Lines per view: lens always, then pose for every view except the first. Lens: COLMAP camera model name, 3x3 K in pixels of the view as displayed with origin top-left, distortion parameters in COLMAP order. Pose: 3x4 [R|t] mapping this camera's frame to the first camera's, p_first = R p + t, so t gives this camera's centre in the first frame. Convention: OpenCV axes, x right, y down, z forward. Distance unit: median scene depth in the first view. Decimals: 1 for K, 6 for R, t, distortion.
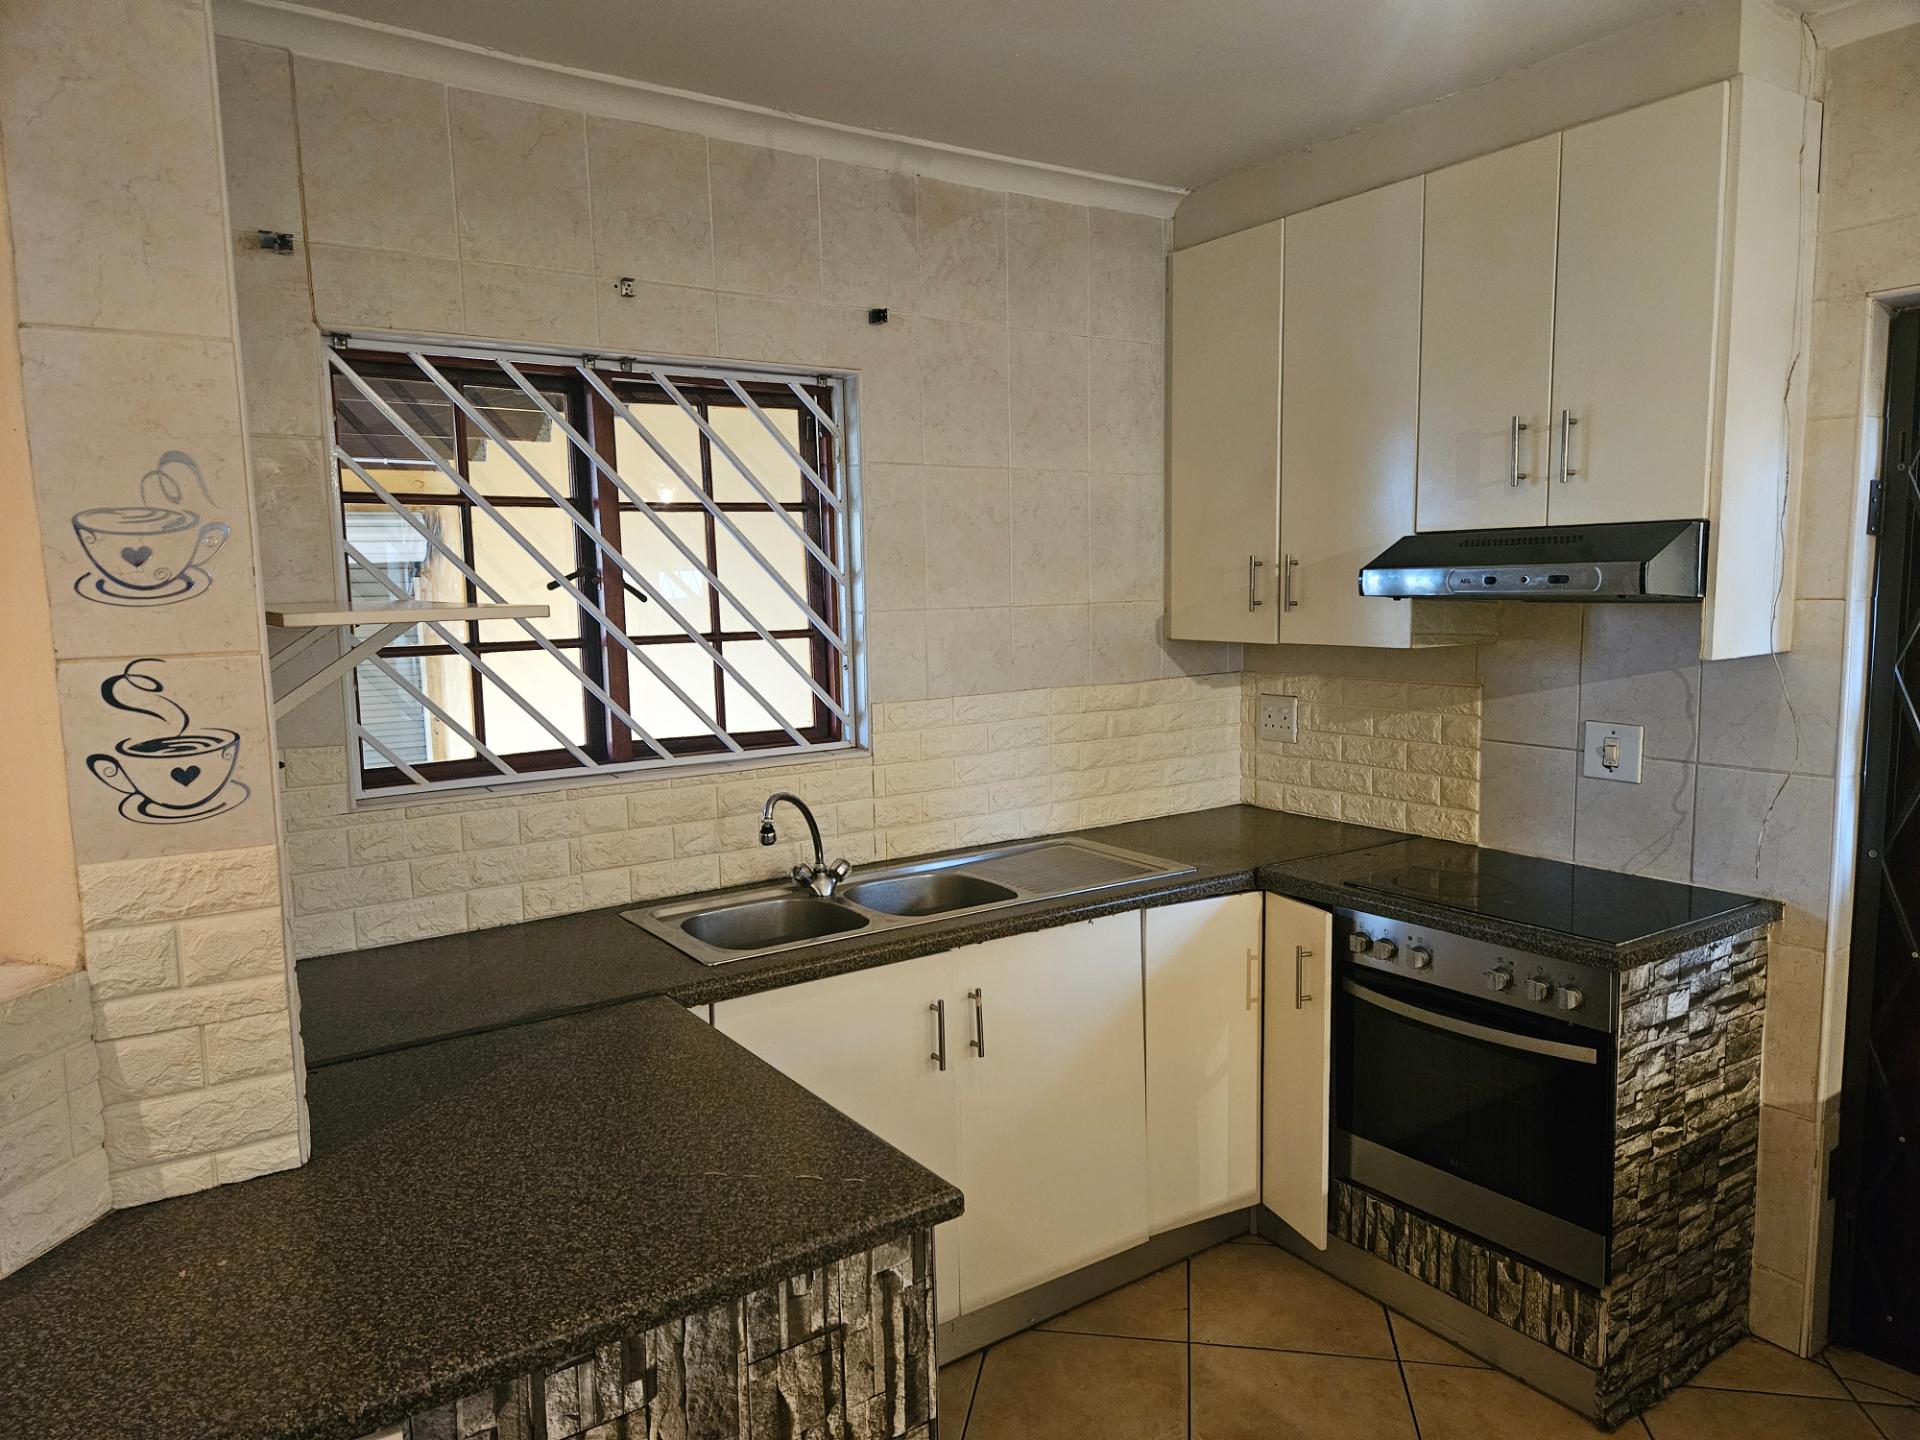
lens RADIAL K [[1279.7, 0, 971.1], [0, 1279.7, 725.4], [0, 0, 1]] dist [0.049609, -0.015532]
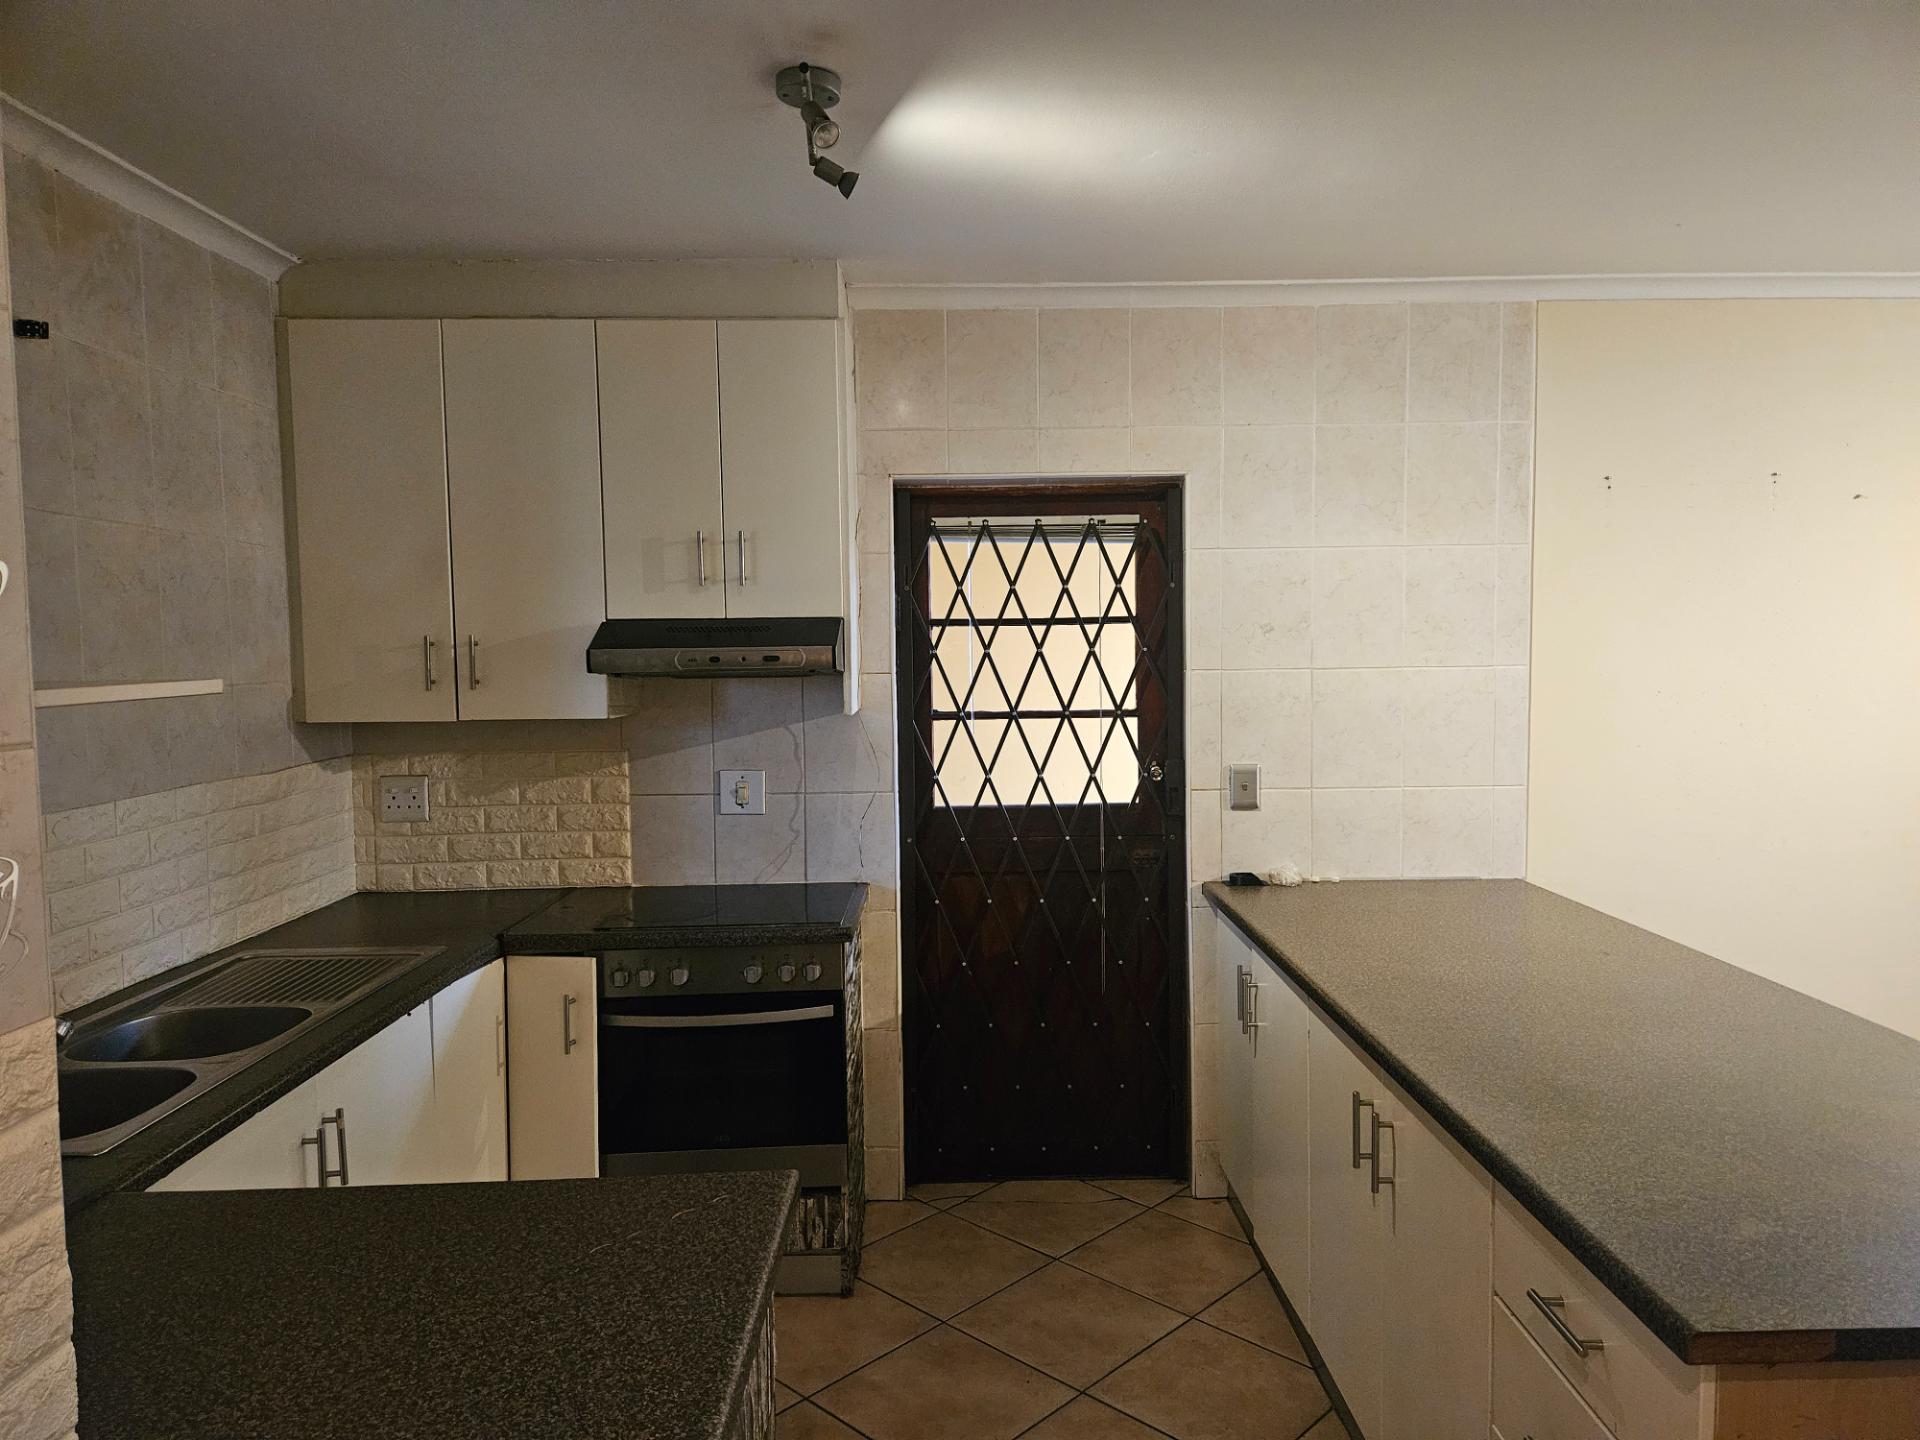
lens RADIAL K [[1279.7, 0, 979.2], [0, 1279.7, 706.5], [0, 0, 1]] dist [0.049609, -0.015532]
pose [[0.548578, -0.028540, 0.835612, -0.401432], [0.098901, 0.994616, -0.030958, -0.001705], [-0.830229, 0.099626, 0.548447, 0.082650]]
